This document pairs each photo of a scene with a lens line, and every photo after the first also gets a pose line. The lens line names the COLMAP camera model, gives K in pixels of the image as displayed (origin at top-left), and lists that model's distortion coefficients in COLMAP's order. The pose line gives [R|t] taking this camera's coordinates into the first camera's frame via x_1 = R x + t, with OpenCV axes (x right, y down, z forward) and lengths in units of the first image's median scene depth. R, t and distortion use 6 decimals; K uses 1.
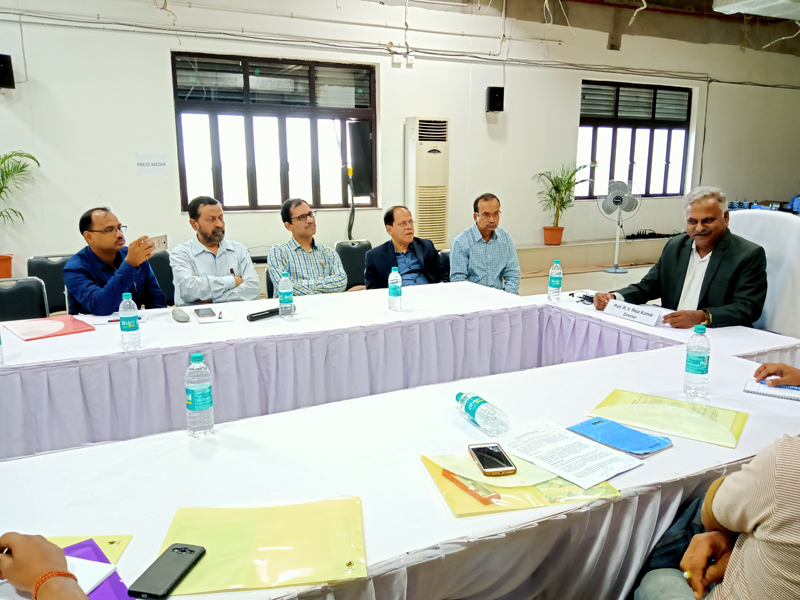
lens RADIAL K [[644.1, 0, 393.6], [0, 644.1, 300.4], [0, 0, 1]] dist [0.055516, -0.106577]
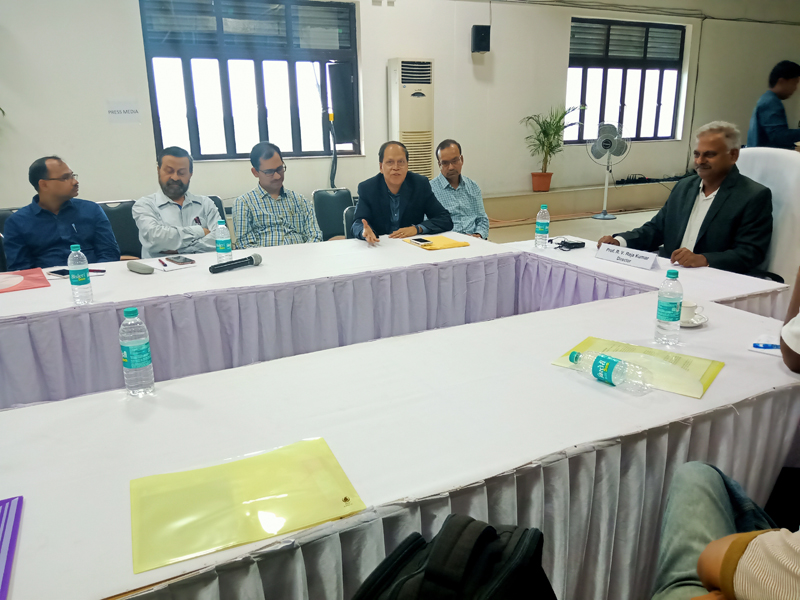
lens RADIAL K [[644.1, 0, 394.0], [0, 644.1, 299.6], [0, 0, 1]] dist [0.055516, -0.106577]
pose [[0.999842, -0.014758, 0.009957, 0.013054], [0.013961, 0.997025, 0.075802, 0.000861], [-0.011046, -0.075651, 0.997073, 0.012729]]
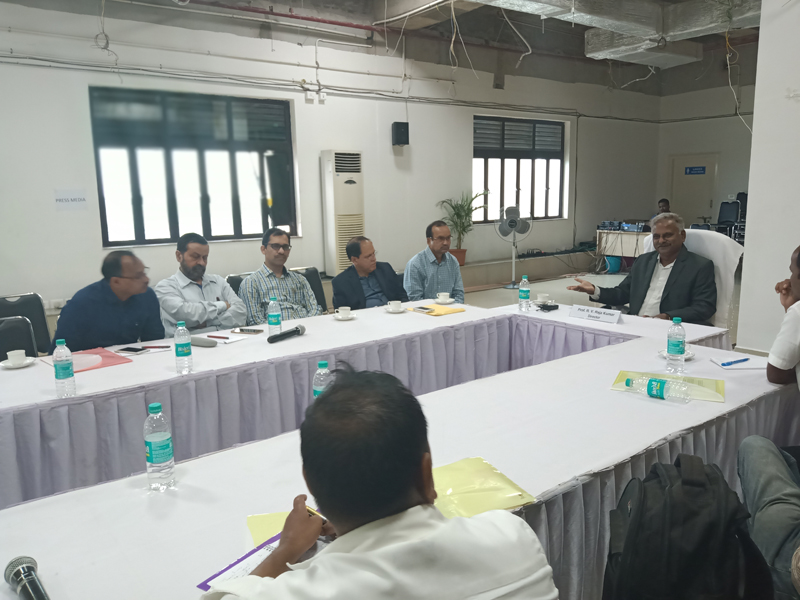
lens RADIAL K [[644.1, 0, 399.8], [0, 644.1, 300.7], [0, 0, 1]] dist [0.055516, -0.106577]
pose [[0.978431, -0.051028, 0.200172, -0.079518], [0.059017, 0.997673, -0.034143, 0.003862], [-0.197964, 0.045220, 0.979166, -0.041863]]
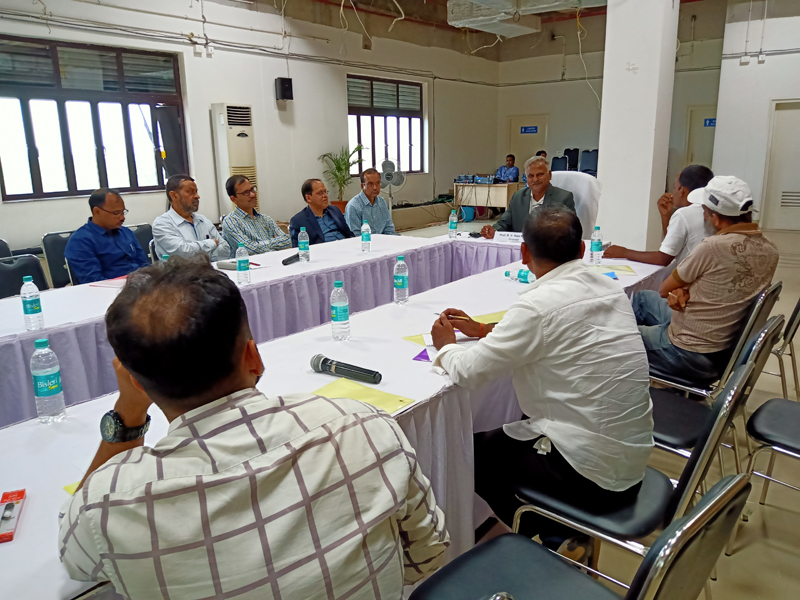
lens RADIAL K [[644.1, 0, 401.1], [0, 644.1, 300.1], [0, 0, 1]] dist [0.055516, -0.106577]
pose [[0.891196, -0.114905, 0.438823, -0.214591], [0.104567, 0.993371, 0.047750, 0.023465], [-0.441401, 0.003332, 0.897304, -0.108374]]
